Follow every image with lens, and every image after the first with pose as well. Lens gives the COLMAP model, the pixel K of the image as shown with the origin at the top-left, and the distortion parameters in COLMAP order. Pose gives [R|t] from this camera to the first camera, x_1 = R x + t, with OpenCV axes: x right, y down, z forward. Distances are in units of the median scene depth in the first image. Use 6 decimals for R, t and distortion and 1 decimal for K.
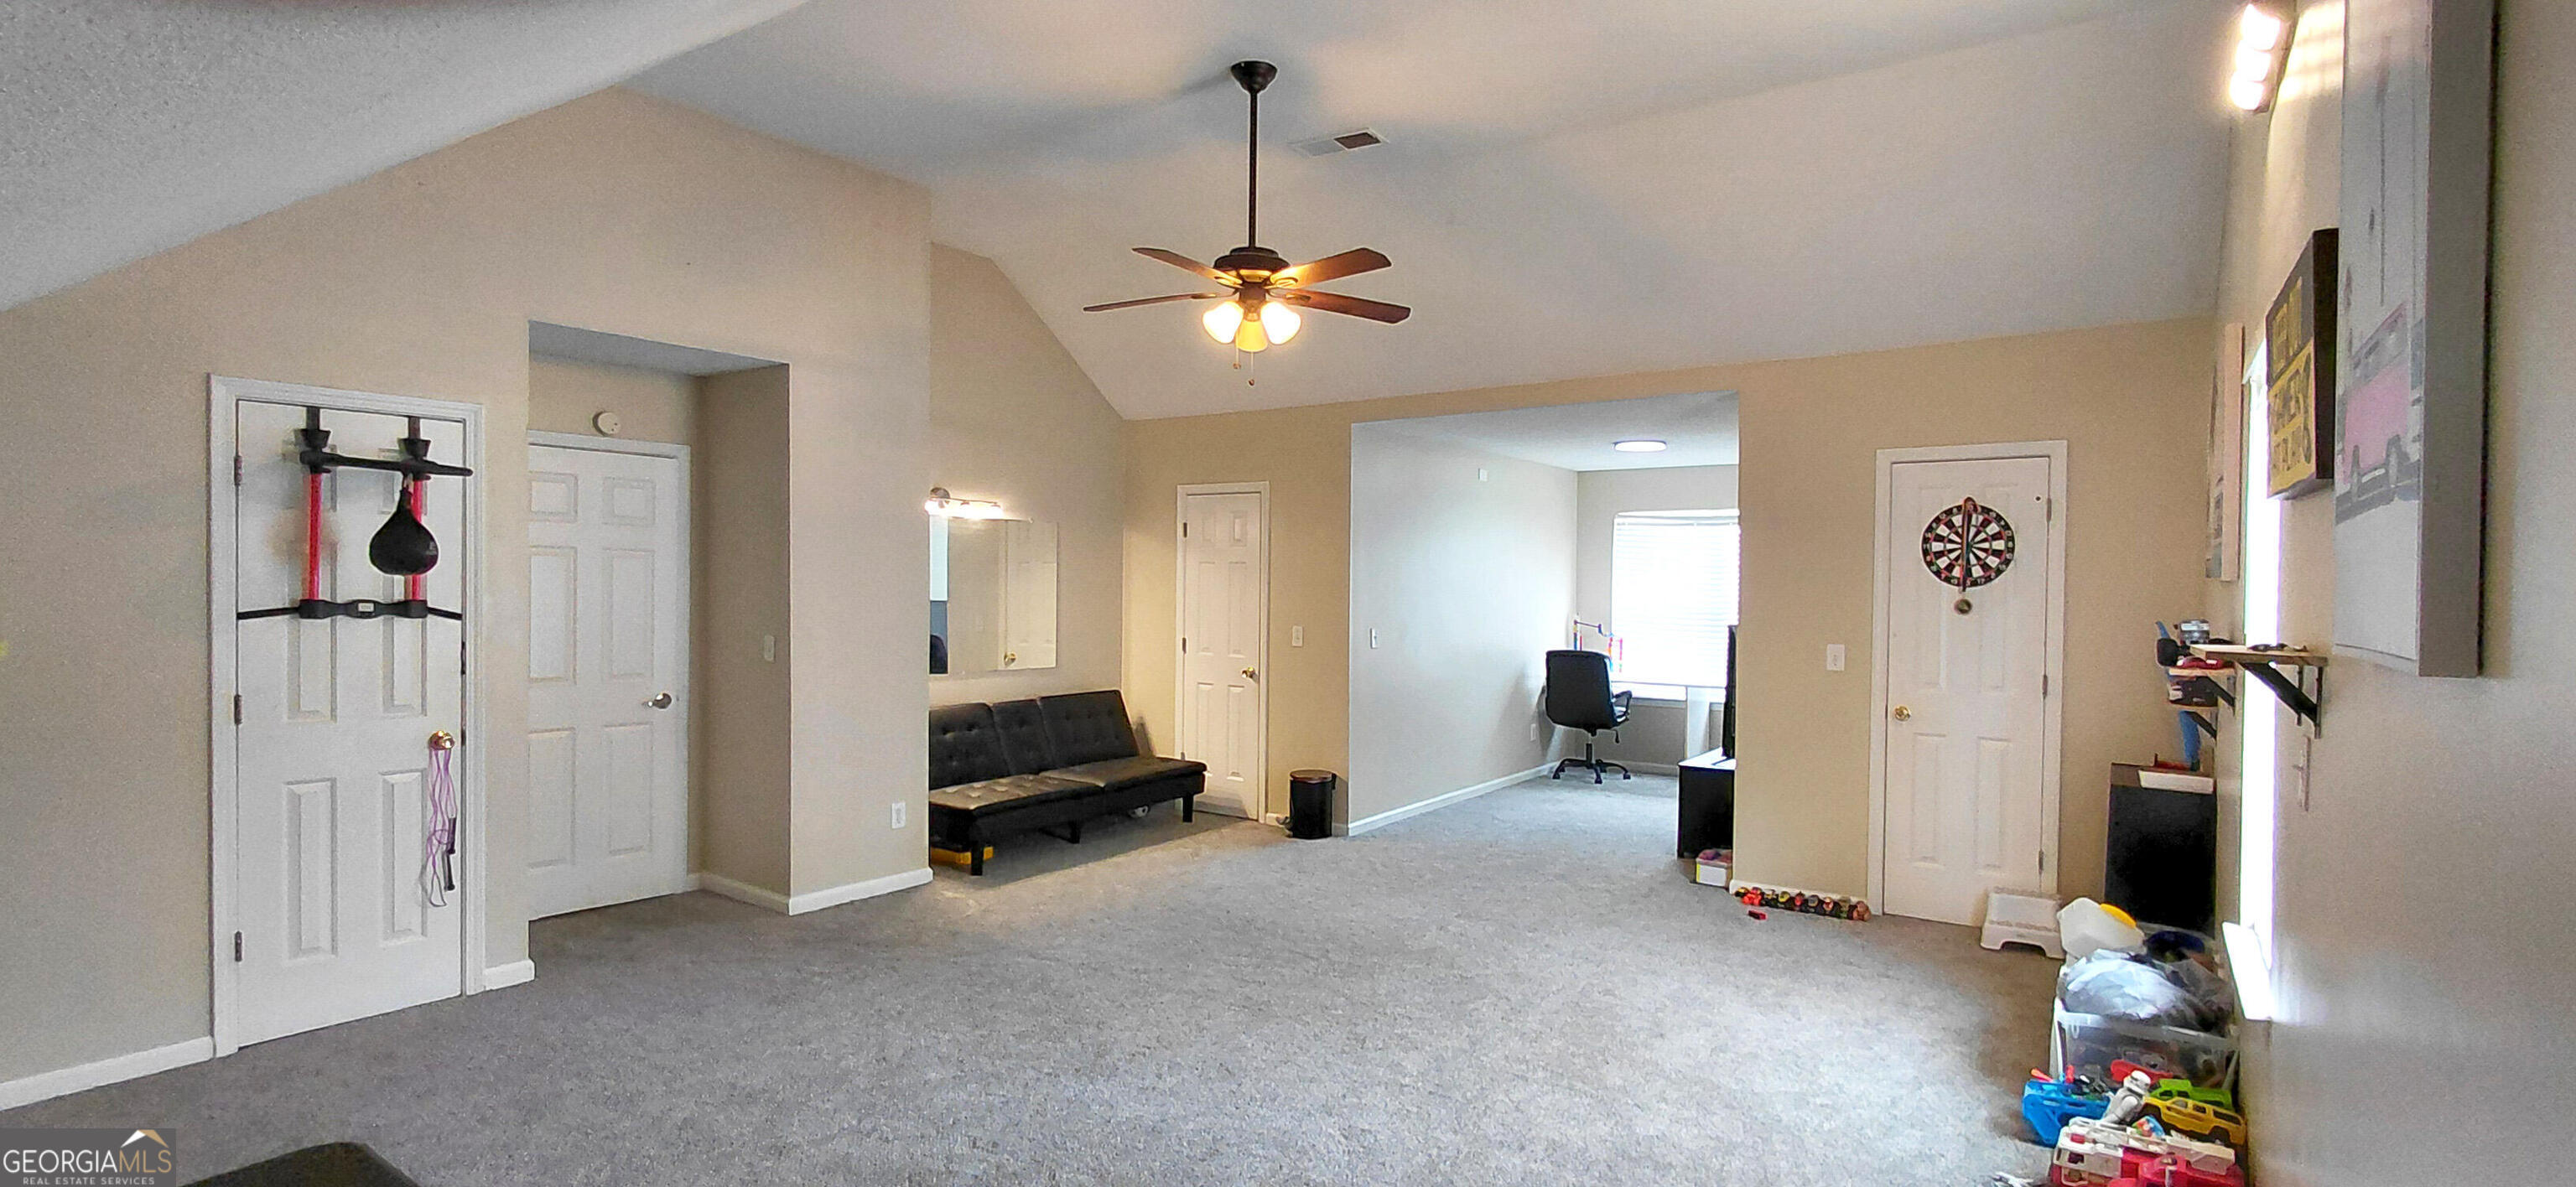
lens RADIAL K [[1208.2, 0, 1299.9], [0, 1208.2, 600.0], [0, 0, 1]] dist [0.000565, 0.002949]
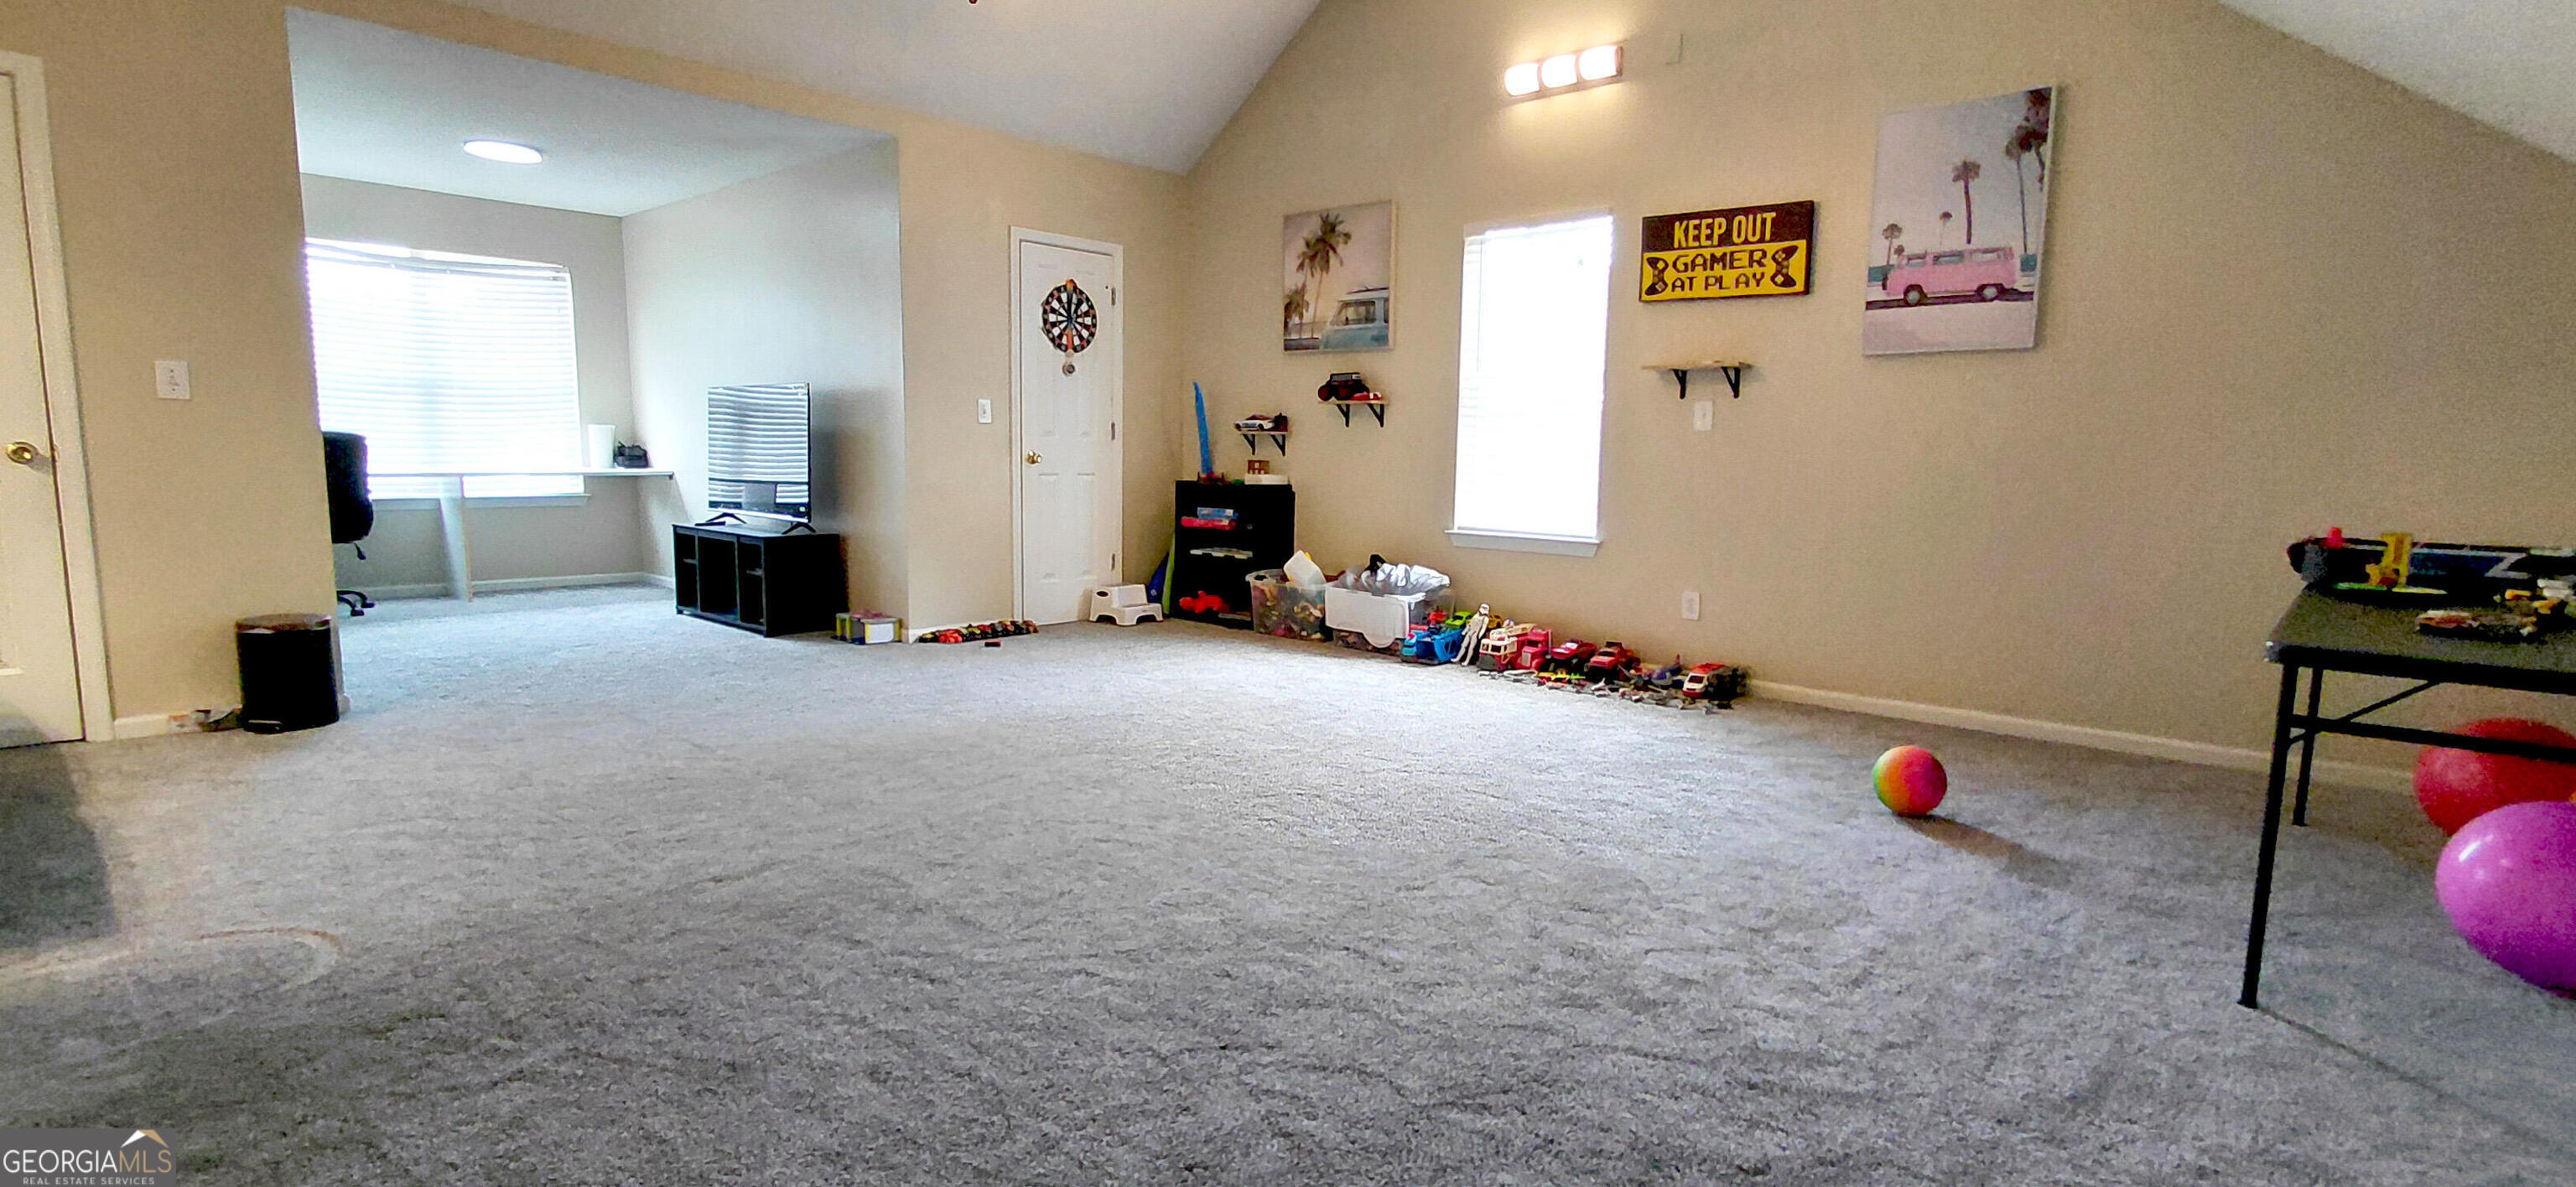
lens RADIAL K [[1208.2, 0, 1309.6], [0, 1208.2, 610.1], [0, 0, 1]] dist [0.000565, 0.002949]
pose [[0.111829, -0.139038, 0.983953, -0.689951], [-0.002842, 0.990115, 0.140231, 0.076933], [-0.993723, -0.018478, 0.110329, 0.609743]]
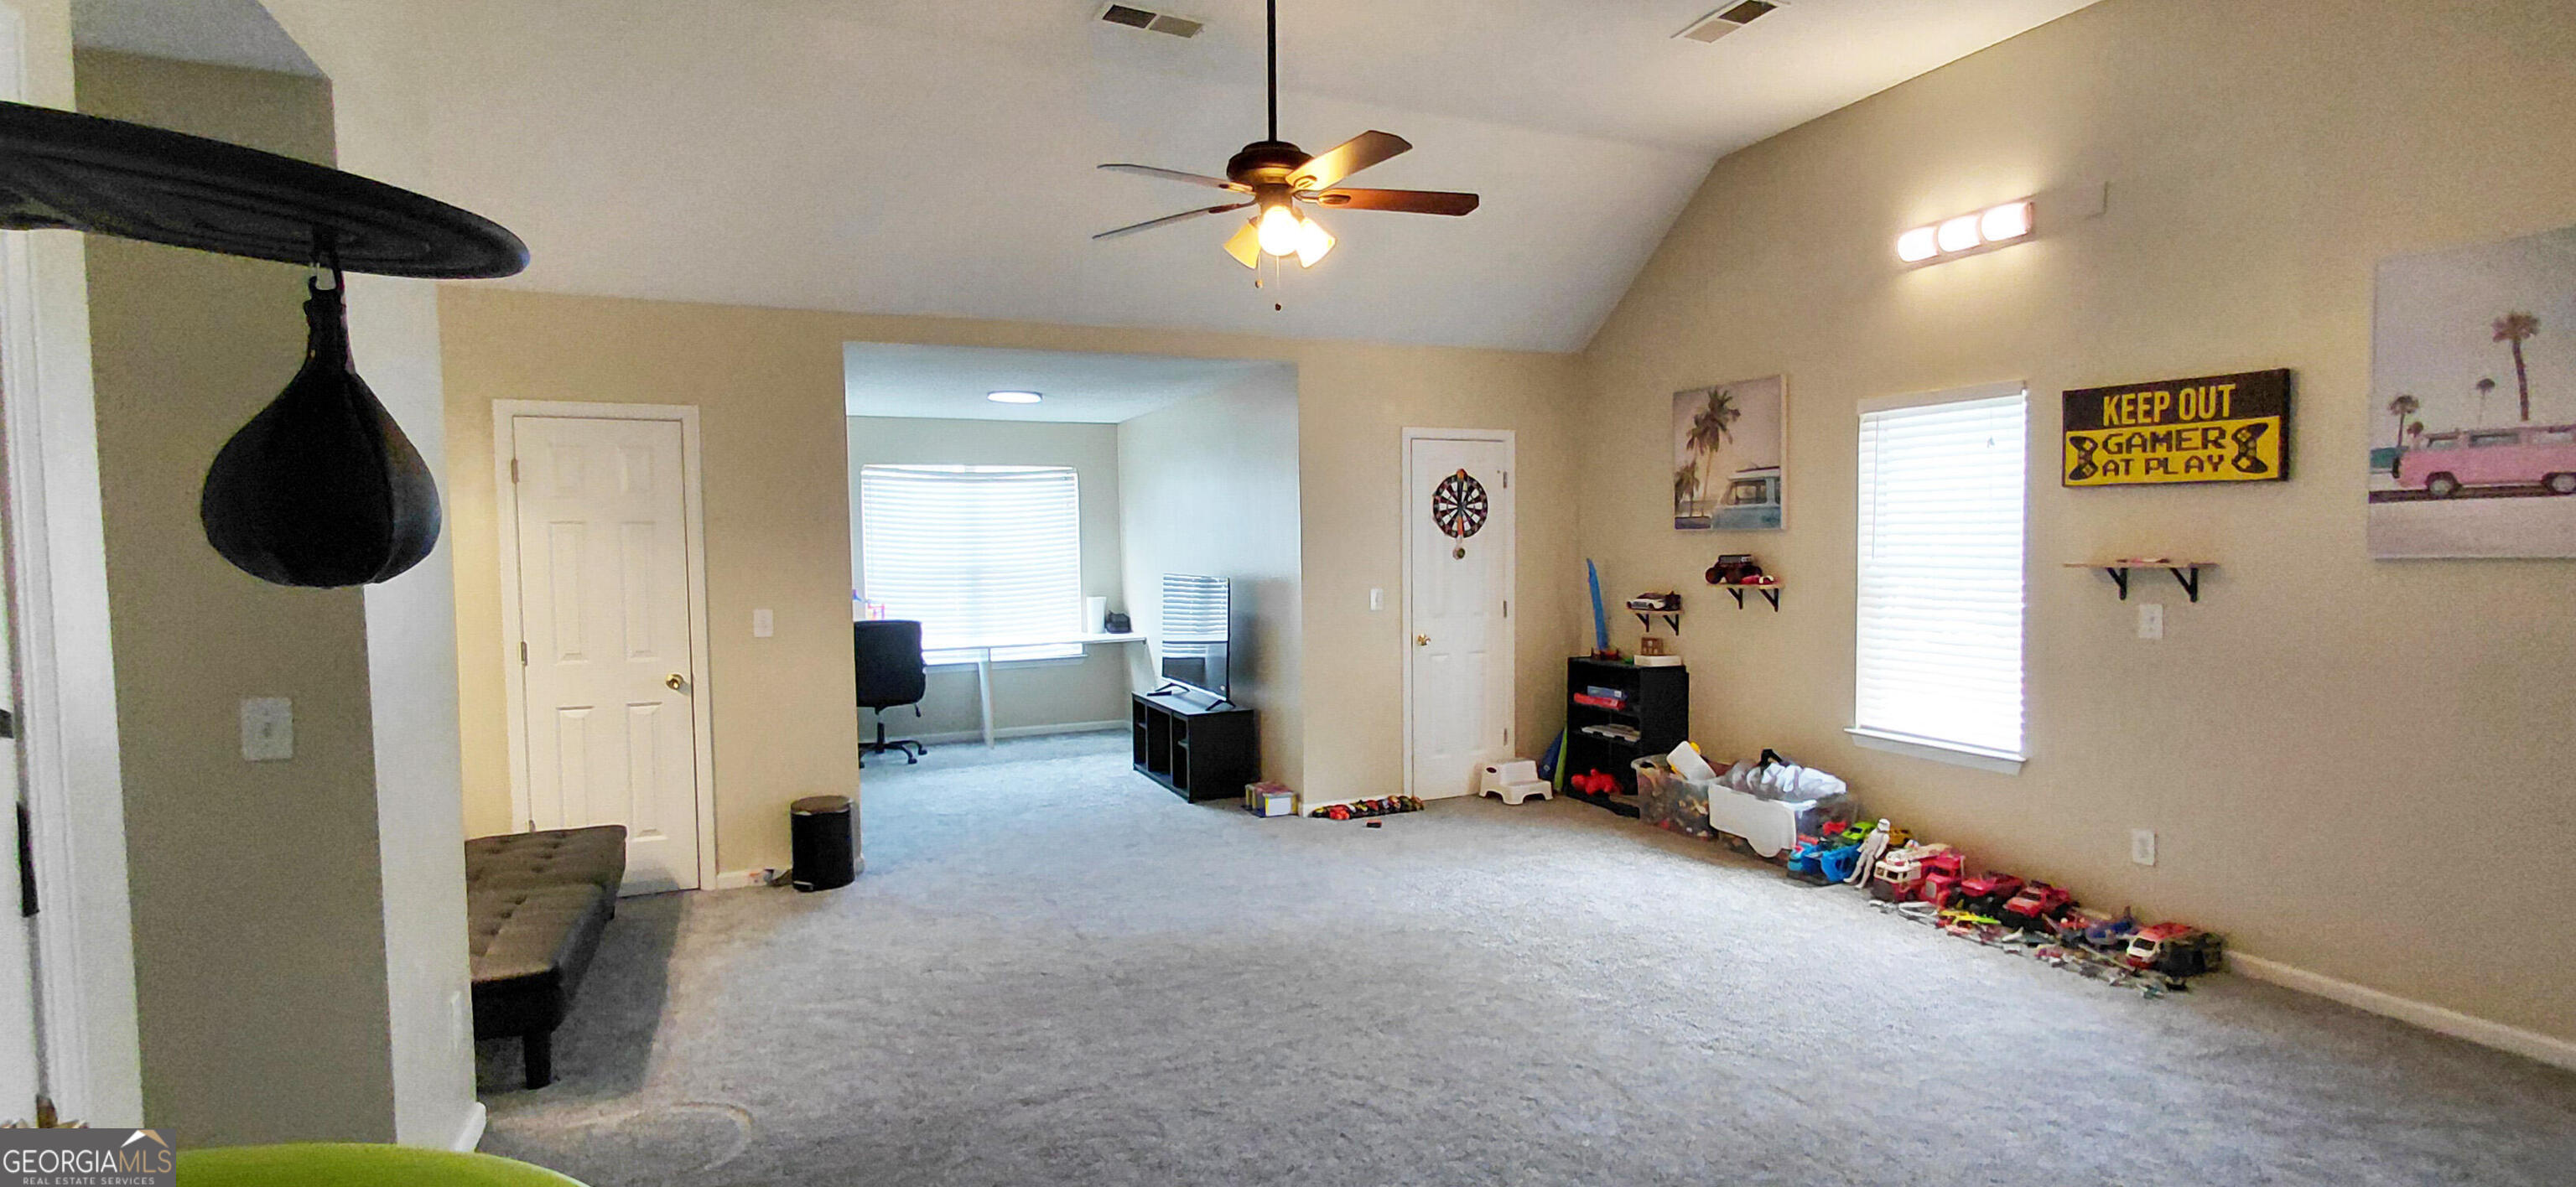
lens RADIAL K [[1208.2, 0, 1315.0], [0, 1208.2, 613.3], [0, 0, 1]] dist [0.000565, 0.002949]
pose [[0.497065, -0.068562, 0.865000, -0.656477], [0.030542, 0.997638, 0.061525, -0.014798], [-0.867176, -0.004163, 0.497985, 0.487708]]
